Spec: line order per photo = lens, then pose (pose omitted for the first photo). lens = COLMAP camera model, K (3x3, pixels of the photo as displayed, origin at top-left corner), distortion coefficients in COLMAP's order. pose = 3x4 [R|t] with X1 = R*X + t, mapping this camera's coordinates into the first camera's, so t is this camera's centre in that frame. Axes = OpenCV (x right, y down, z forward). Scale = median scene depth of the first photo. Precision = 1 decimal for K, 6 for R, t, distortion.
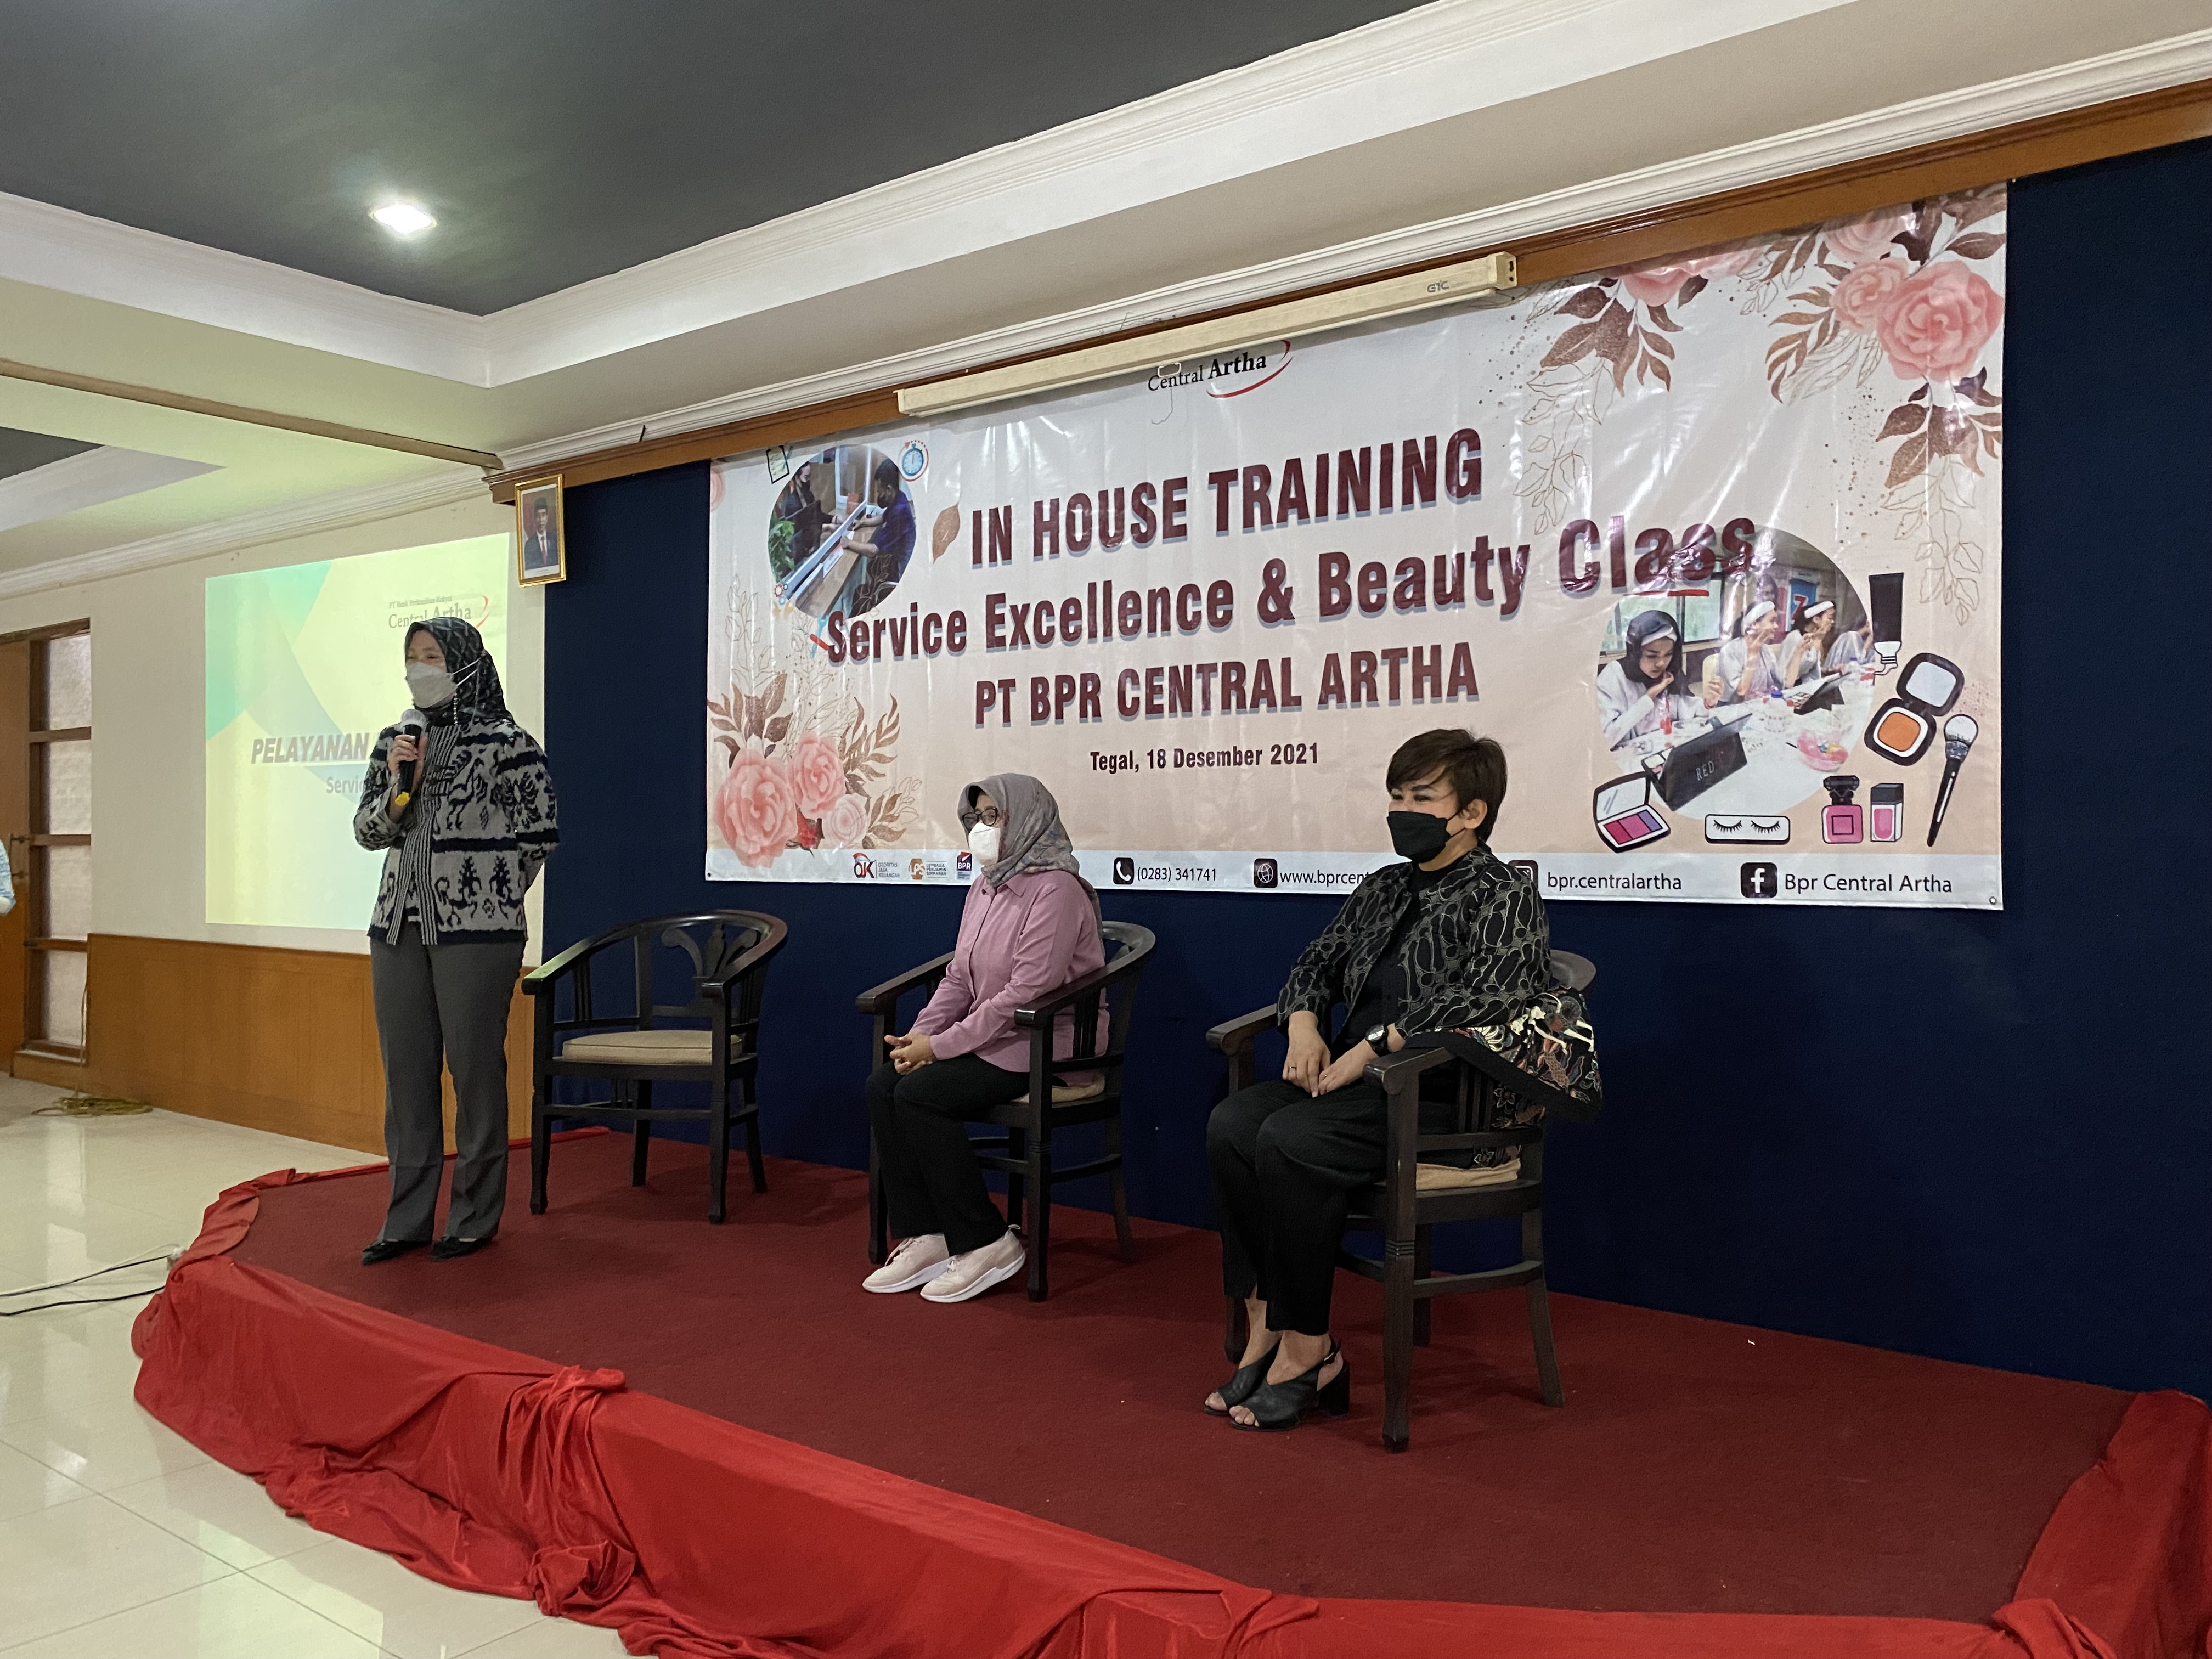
lens RADIAL K [[1669.0, 0, 1110.4], [0, 1669.0, 831.2], [0, 0, 1]] dist [0.081583, -0.162199]
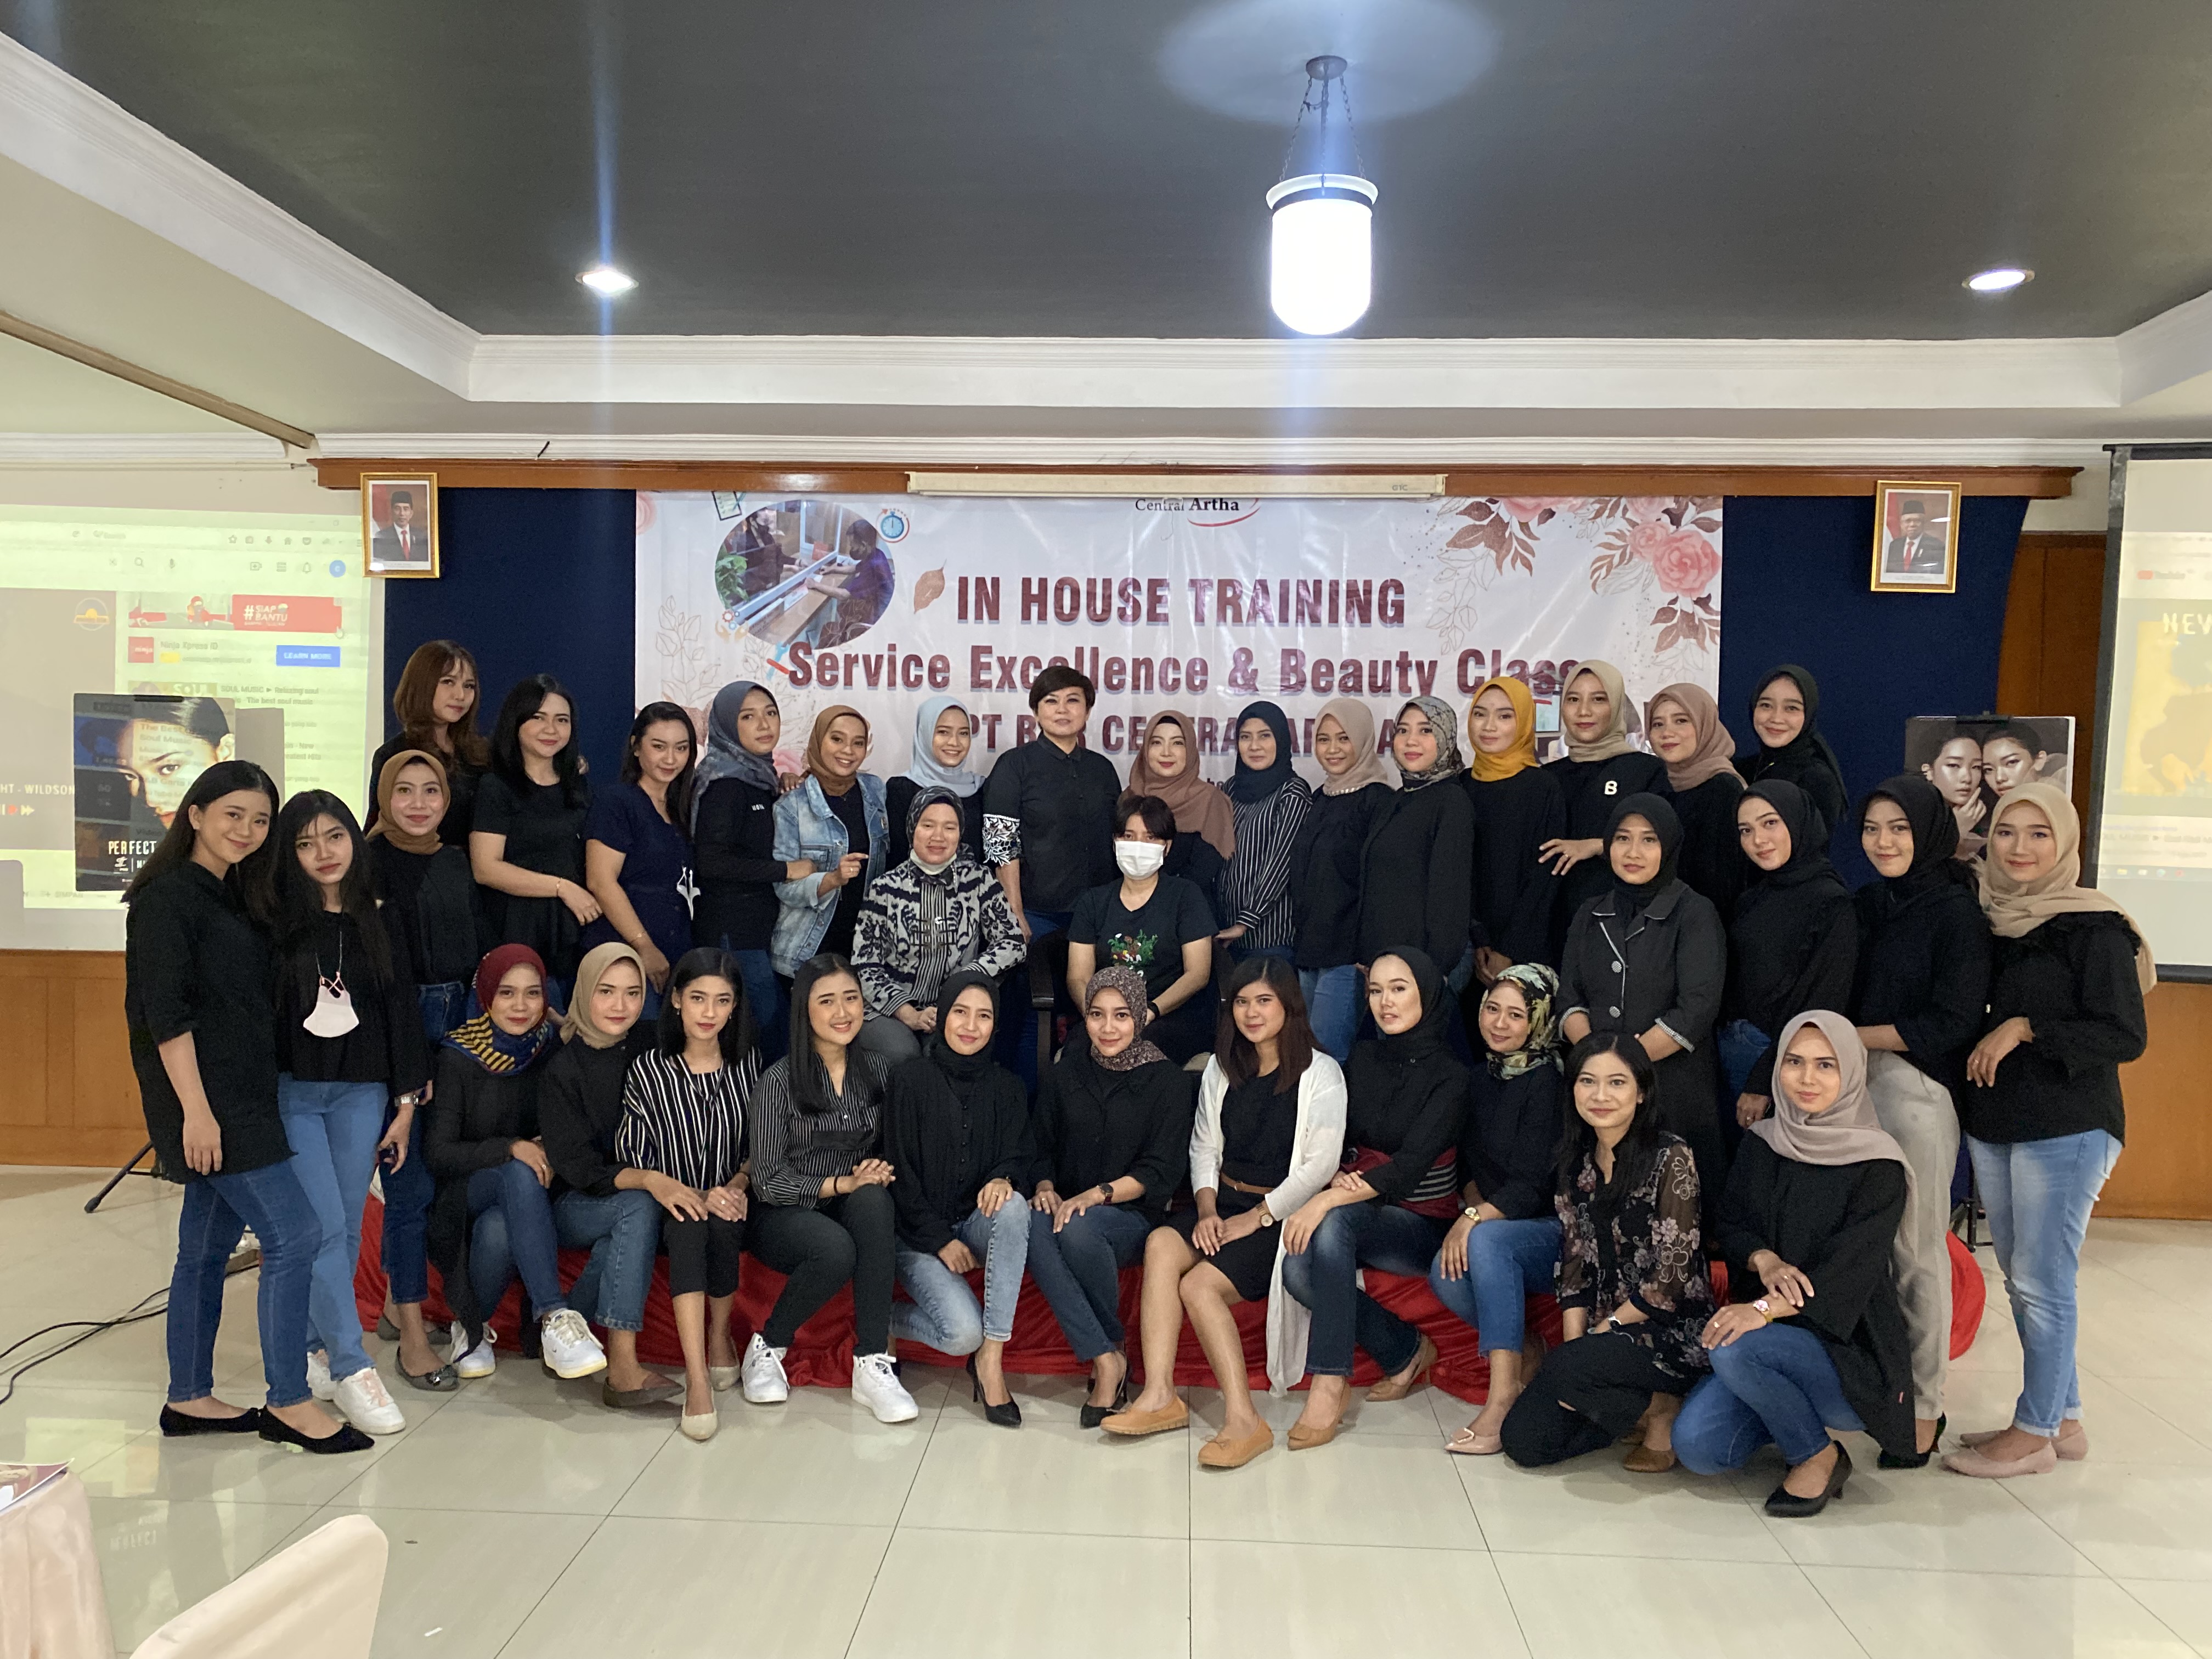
lens RADIAL K [[1766.4, 0, 1076.8], [0, 1766.4, 870.3], [0, 0, 1]] dist [0.129908, -0.247432]
pose [[0.827758, -0.008781, 0.561017, -0.887569], [-0.019228, 0.998846, 0.044005, -0.038605], [-0.560756, -0.047212, 0.826634, -0.175908]]
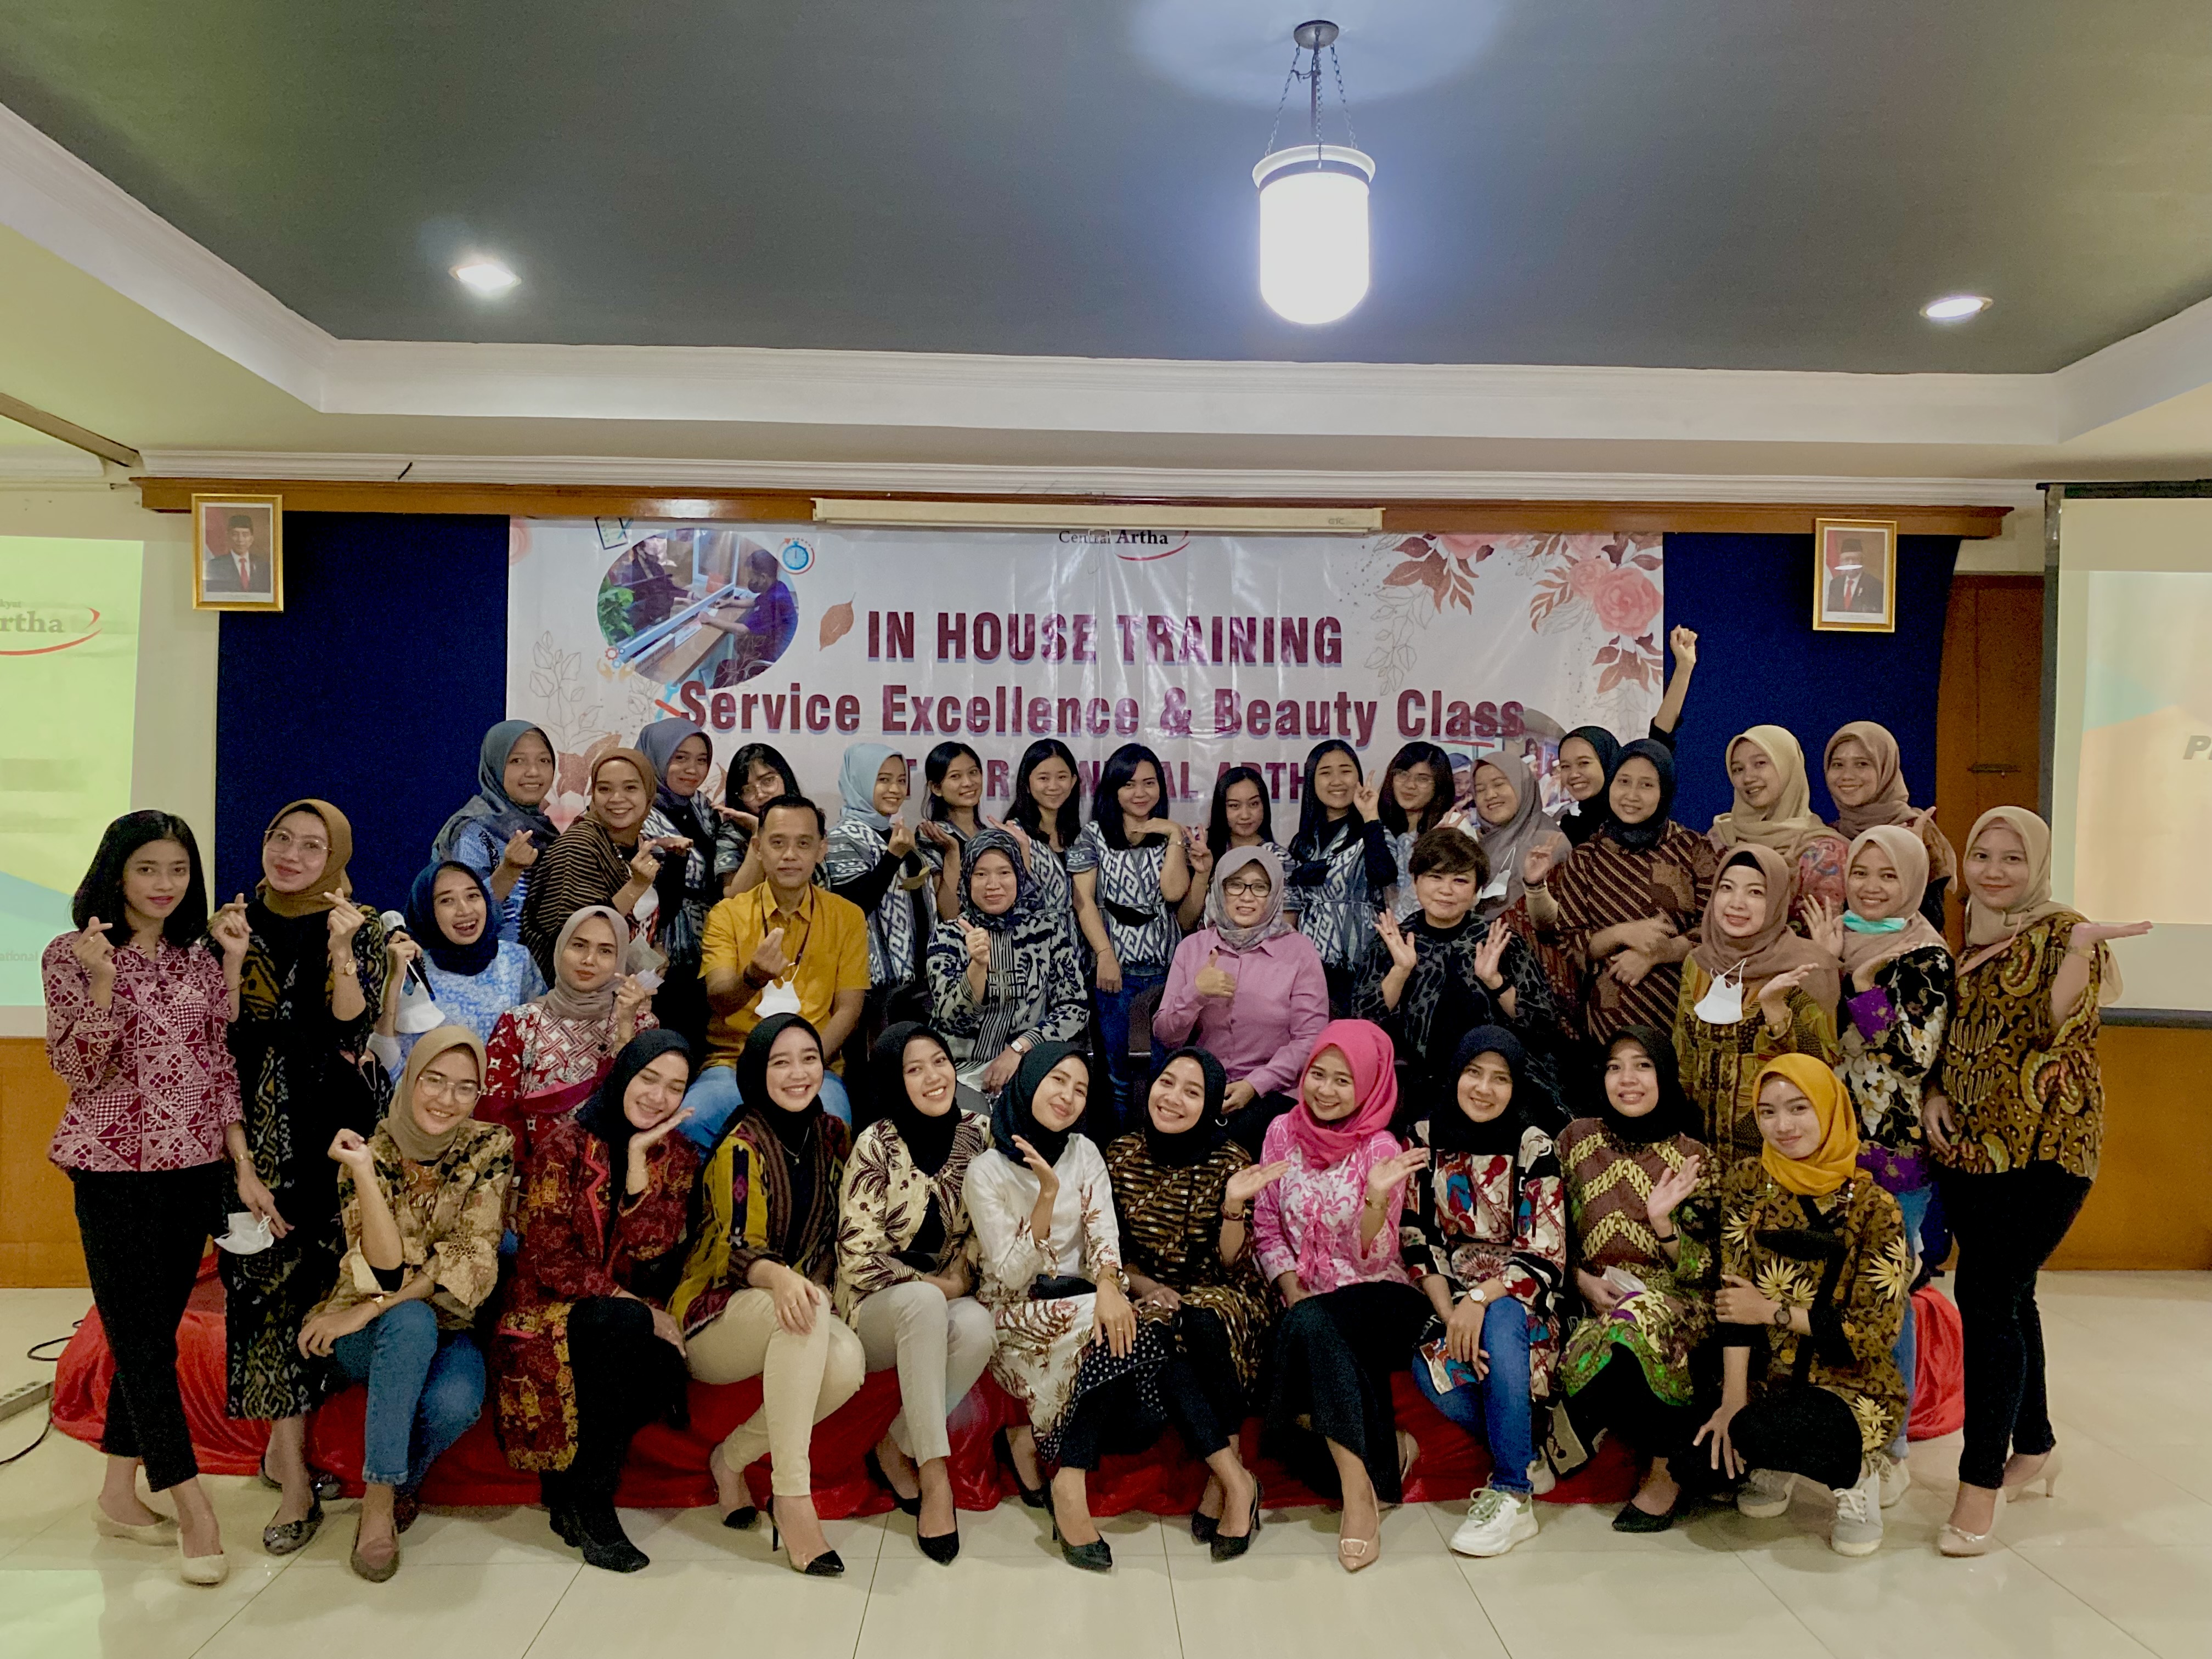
lens RADIAL K [[1762.0, 0, 1122.3], [0, 1762.0, 821.5], [0, 0, 1]] dist [0.161567, -0.361938]
pose [[0.766553, 0.020084, 0.641867, -0.861512], [-0.010072, 0.999764, -0.019254, -0.028871], [-0.642102, 0.008294, 0.766575, -0.054776]]
